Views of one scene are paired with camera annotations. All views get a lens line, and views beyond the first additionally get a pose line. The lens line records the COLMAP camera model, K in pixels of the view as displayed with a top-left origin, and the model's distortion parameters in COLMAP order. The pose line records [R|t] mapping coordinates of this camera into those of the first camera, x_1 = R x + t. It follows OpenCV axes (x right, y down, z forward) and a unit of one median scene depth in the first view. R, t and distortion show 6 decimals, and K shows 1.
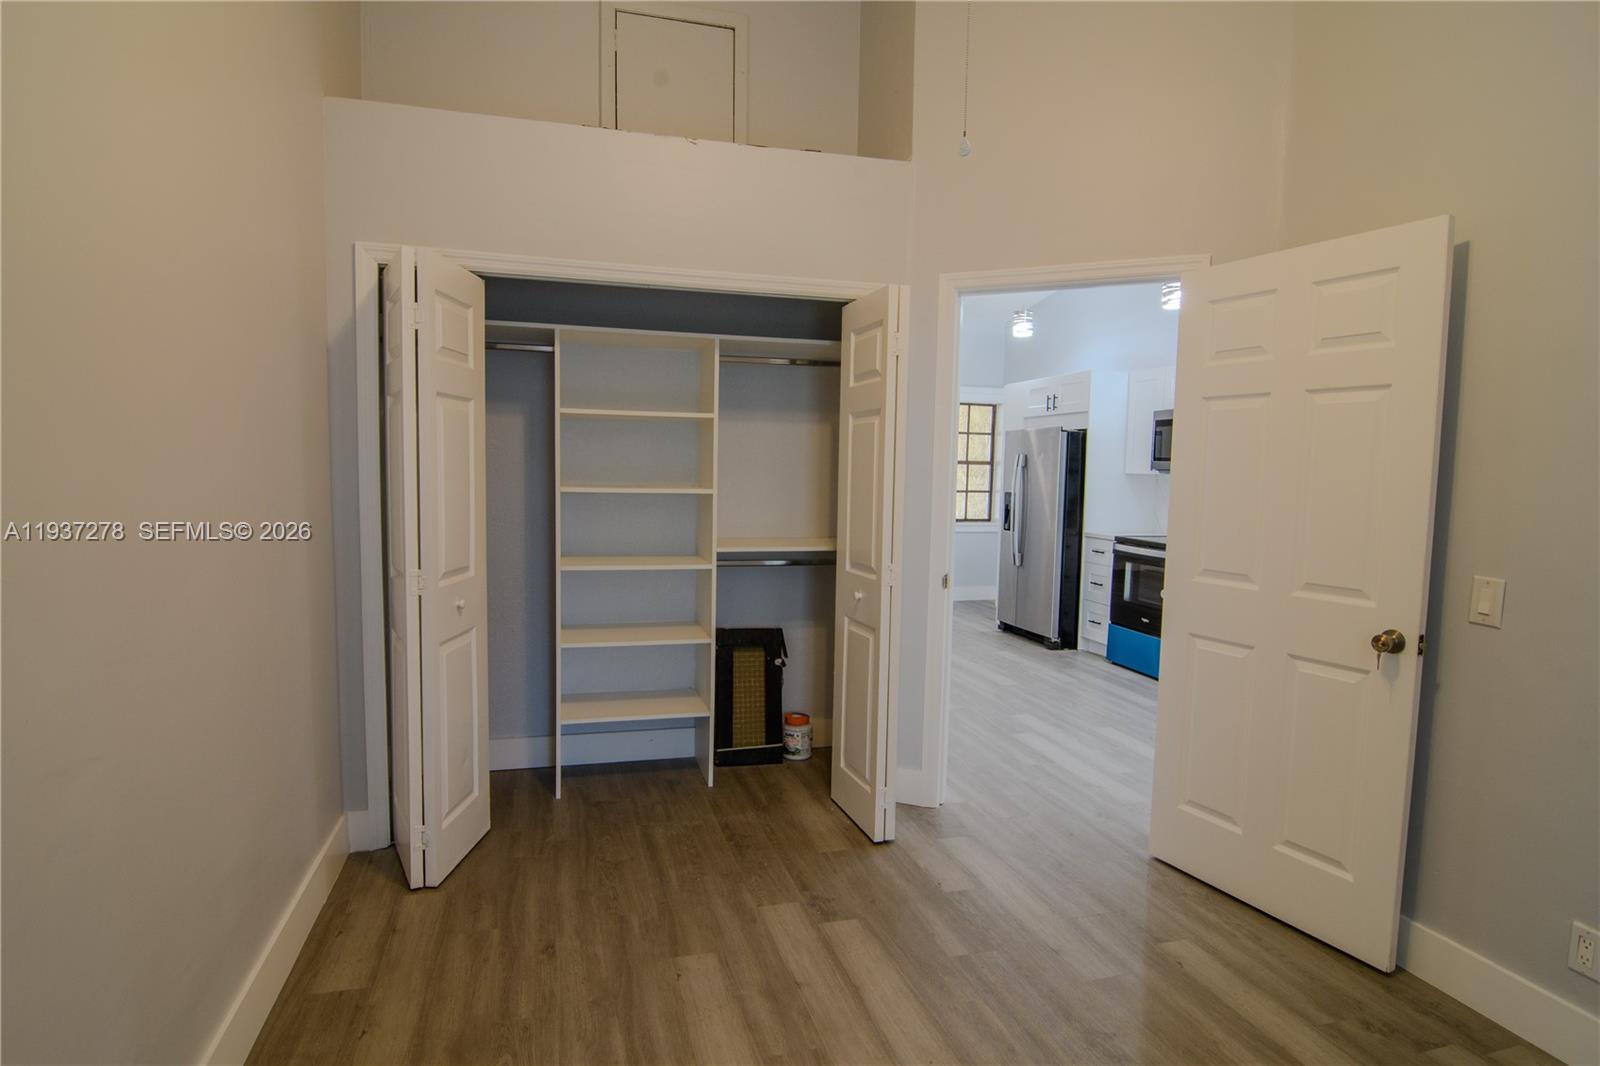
lens RADIAL K [[855.4, 0, 794.1], [0, 855.4, 538.6], [0, 0, 1]] dist [-0.011834, -0.008010]
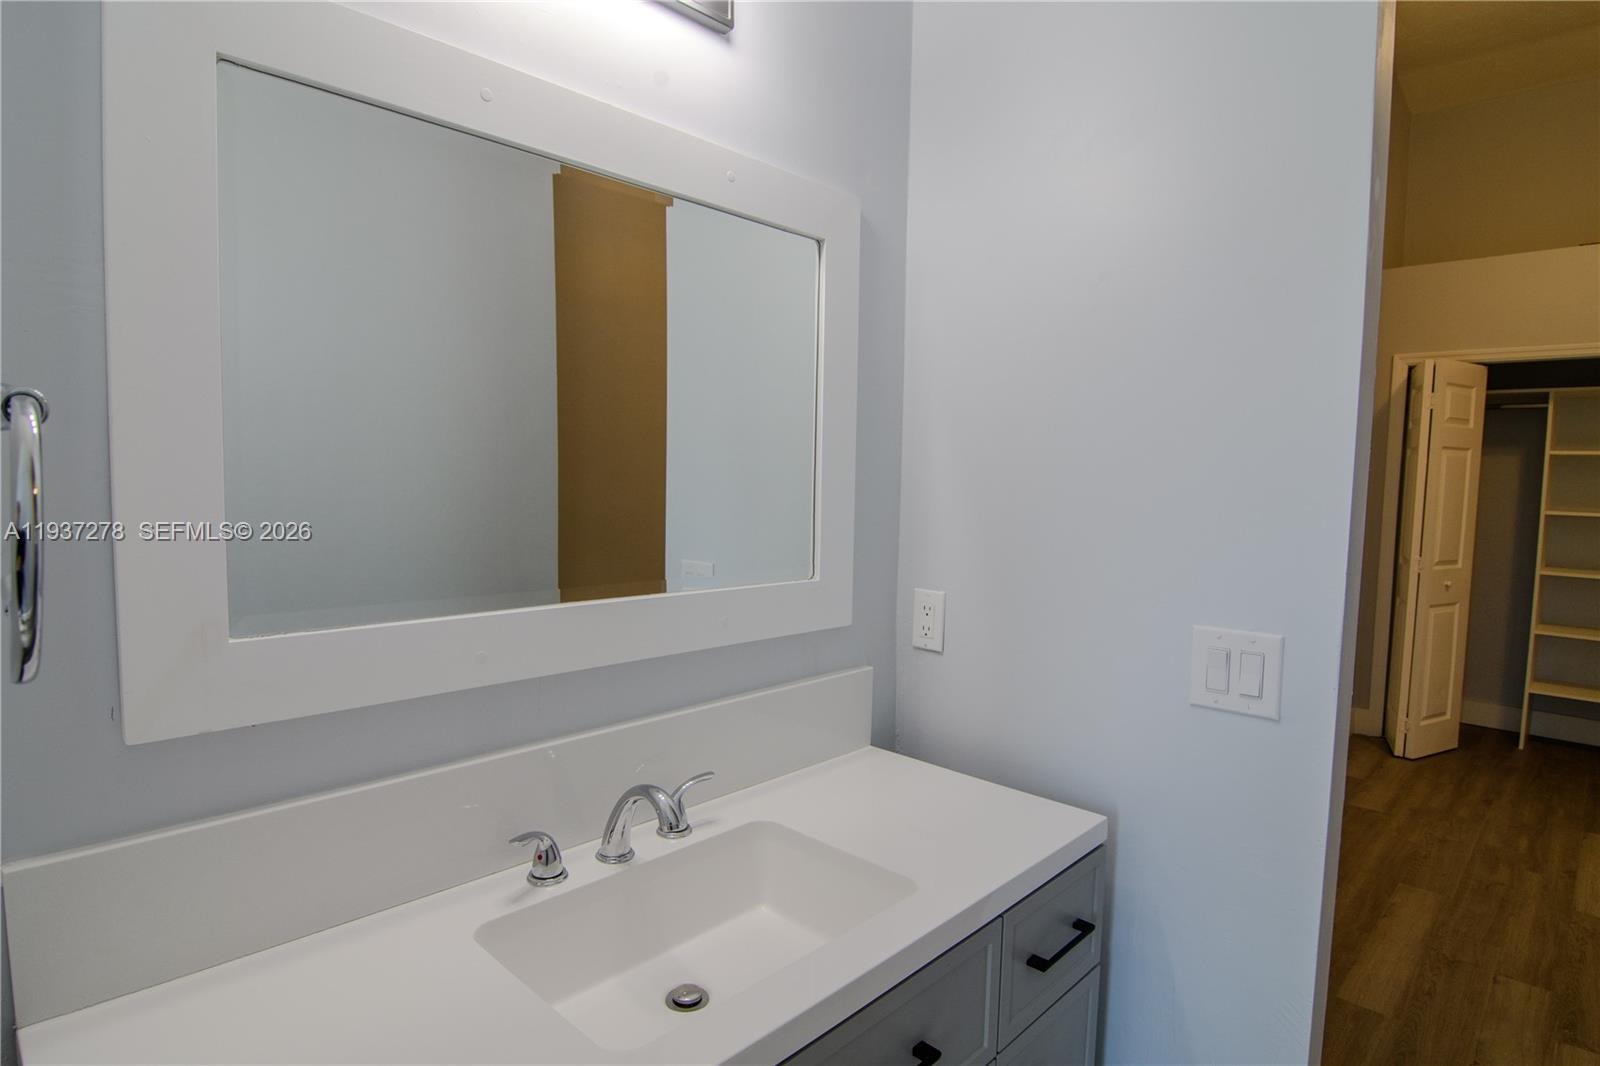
lens RADIAL K [[855.4, 0, 794.1], [0, 855.4, 538.6], [0, 0, 1]] dist [-0.011834, -0.008010]
pose [[0.492189, 0.056197, -0.868673, 0.345236], [-0.082602, 0.996426, 0.017659, 0.066555], [0.866561, 0.063062, 0.495072, -0.769473]]
